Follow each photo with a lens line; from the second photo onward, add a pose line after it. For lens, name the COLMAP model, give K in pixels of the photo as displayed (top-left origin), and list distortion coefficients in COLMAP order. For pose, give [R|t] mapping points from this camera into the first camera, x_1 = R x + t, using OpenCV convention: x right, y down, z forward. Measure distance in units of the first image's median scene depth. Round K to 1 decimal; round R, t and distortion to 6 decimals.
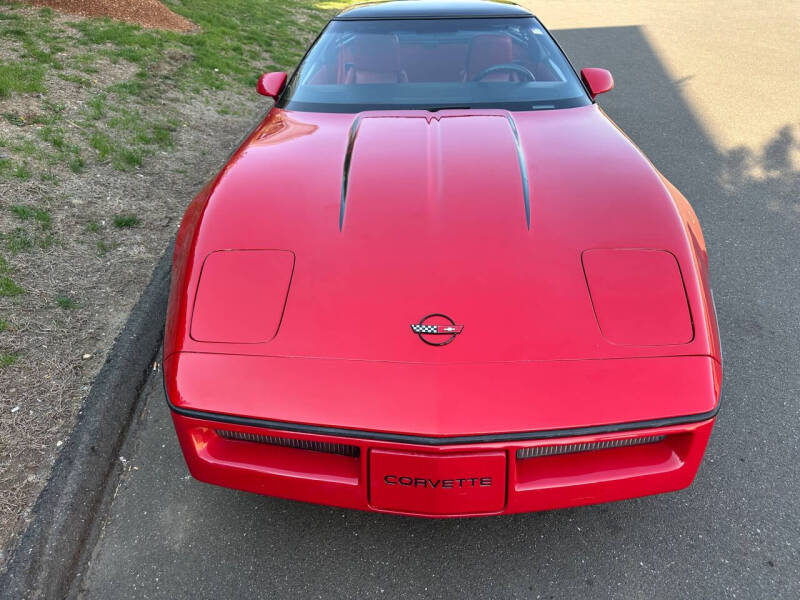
lens RADIAL K [[556.5, 0, 402.8], [0, 556.5, 297.8], [0, 0, 1]] dist [0.003791, -0.005833]
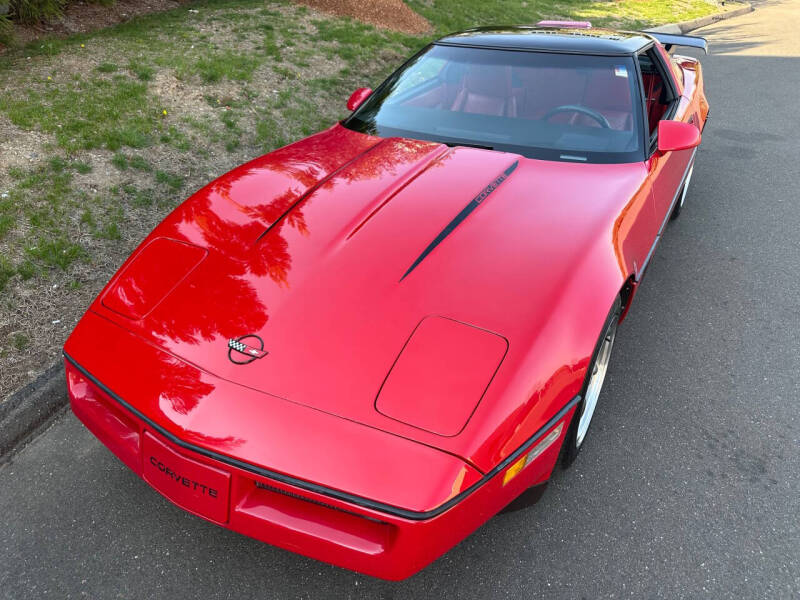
lens RADIAL K [[558.0, 0, 400.7], [0, 558.0, 301.7], [0, 0, 1]] dist [0.008428, -0.010686]
pose [[0.889008, 0.249471, -0.383964, 0.287663], [-0.247285, 0.967326, 0.055947, -0.066949], [0.385375, 0.045211, 0.921652, 0.038197]]
